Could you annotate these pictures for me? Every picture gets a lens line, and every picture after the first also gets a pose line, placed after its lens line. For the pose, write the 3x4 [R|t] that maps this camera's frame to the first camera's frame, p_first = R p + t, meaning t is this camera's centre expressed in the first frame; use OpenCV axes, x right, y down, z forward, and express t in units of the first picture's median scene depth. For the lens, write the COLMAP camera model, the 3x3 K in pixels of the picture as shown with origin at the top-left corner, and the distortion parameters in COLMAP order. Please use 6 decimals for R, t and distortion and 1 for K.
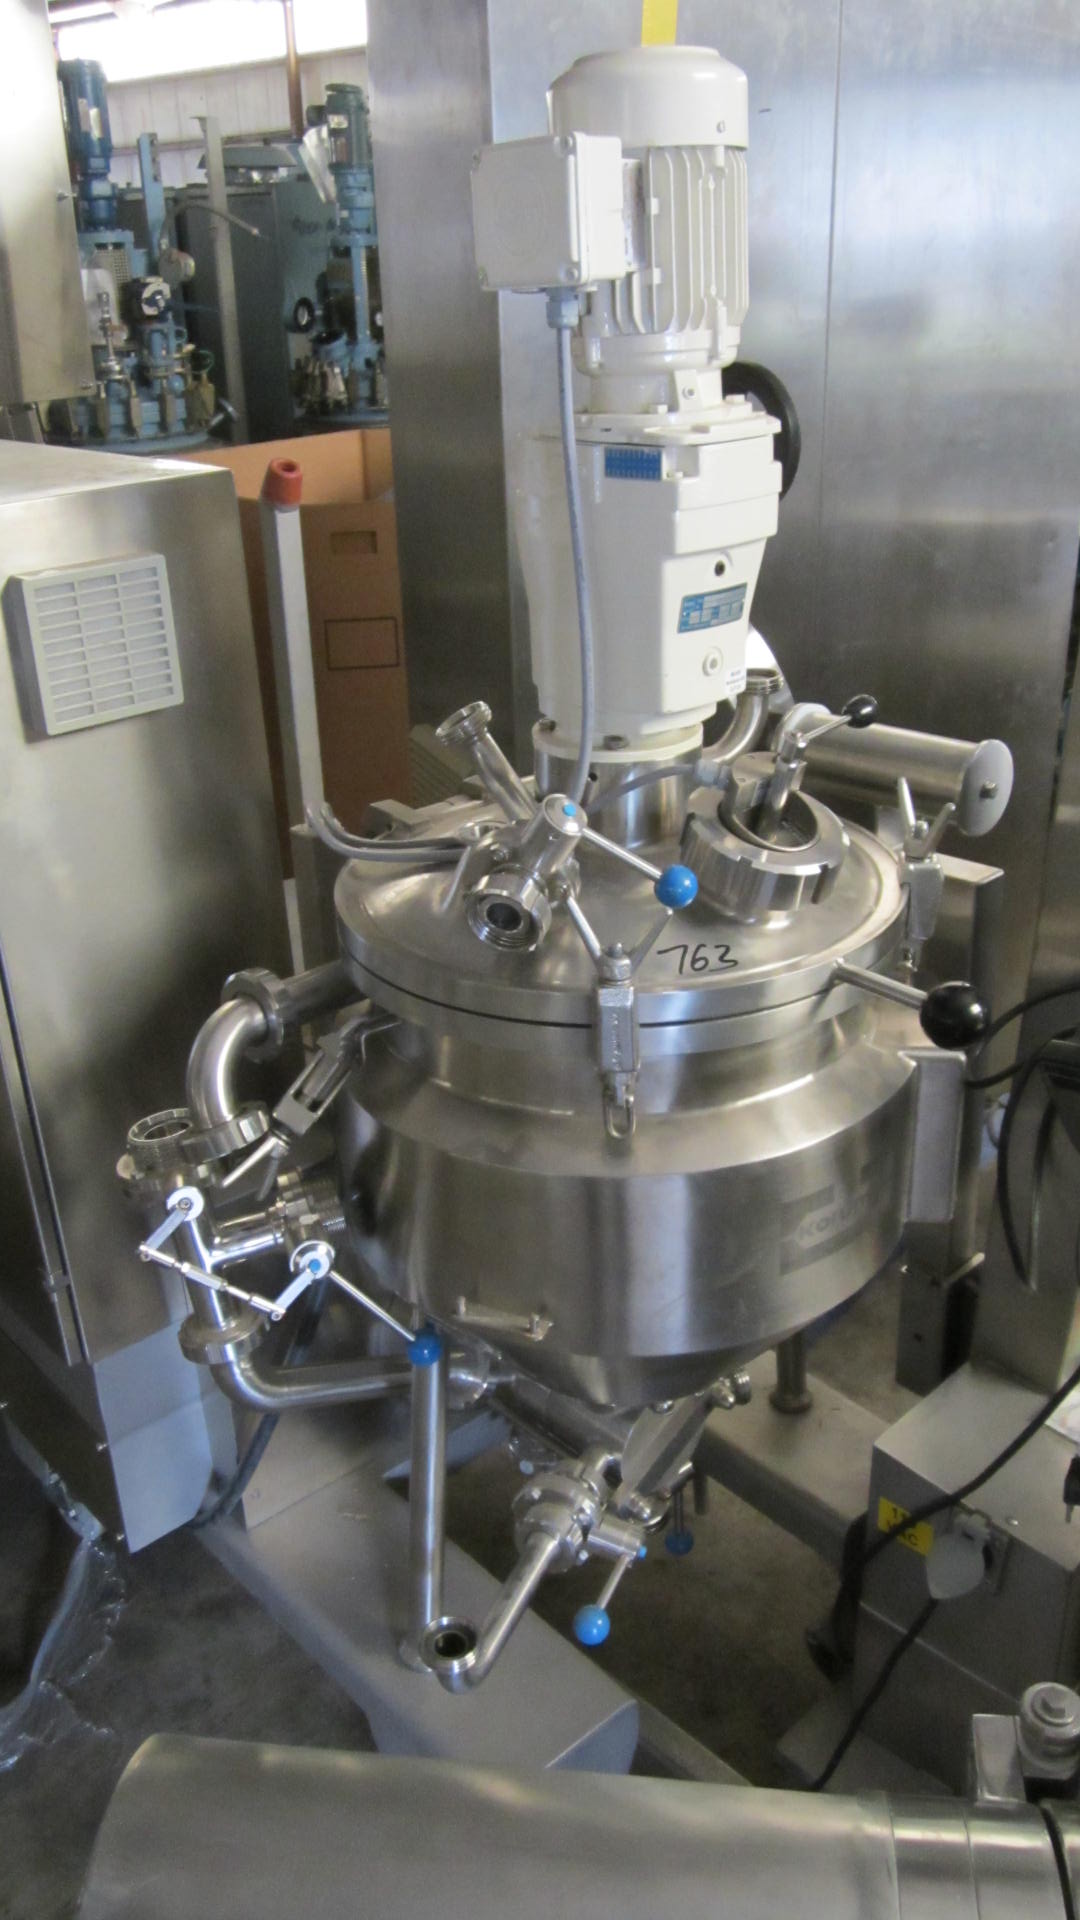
lens RADIAL K [[1516.0, 0, 534.9], [0, 1516.0, 891.9], [0, 0, 1]] dist [-0.003199, -0.003007]
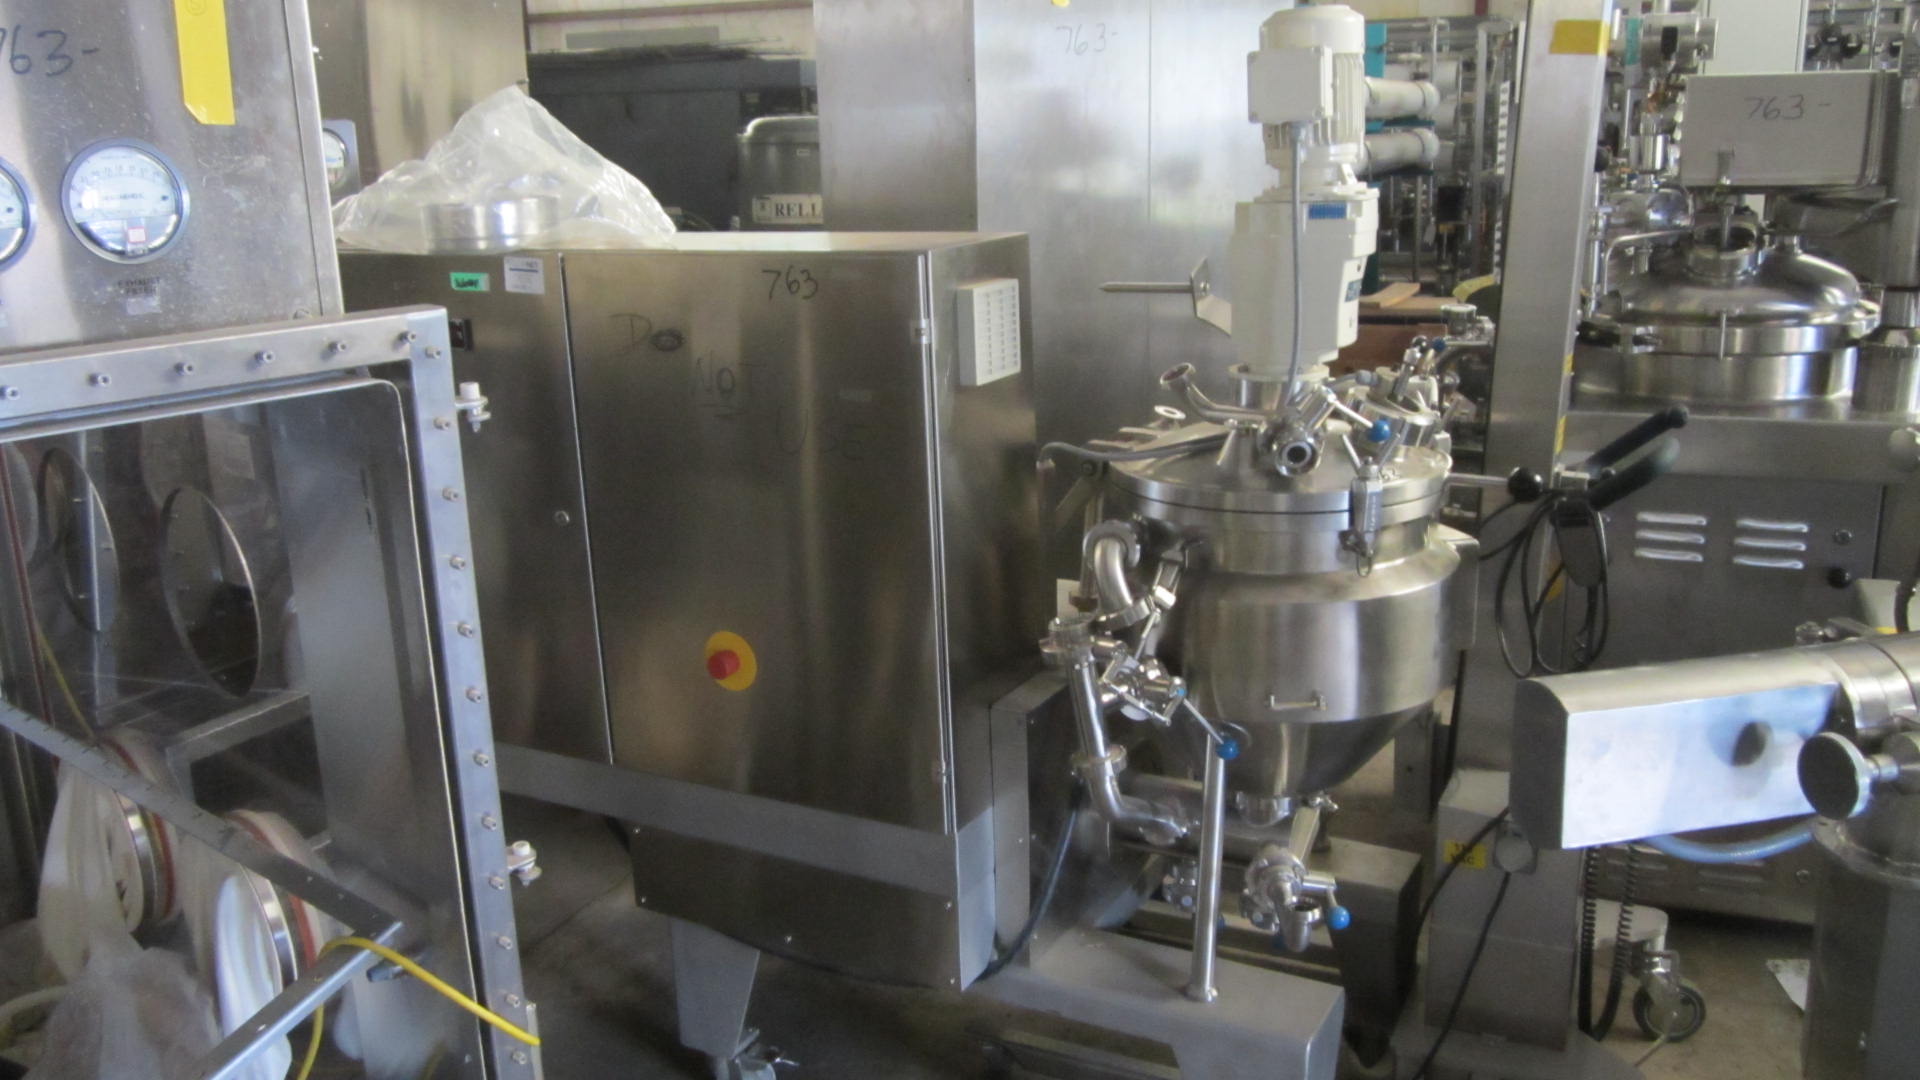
lens RADIAL K [[1516.0, 0, 960.0], [0, 1516.0, 540.0], [0, 0, 1]] dist [-0.003199, -0.003007]
pose [[0.939691, -0.069908, 0.334803, -0.961030], [0.123363, 0.982273, -0.141141, 0.307001], [-0.319001, 0.173931, 0.931658, -0.501084]]
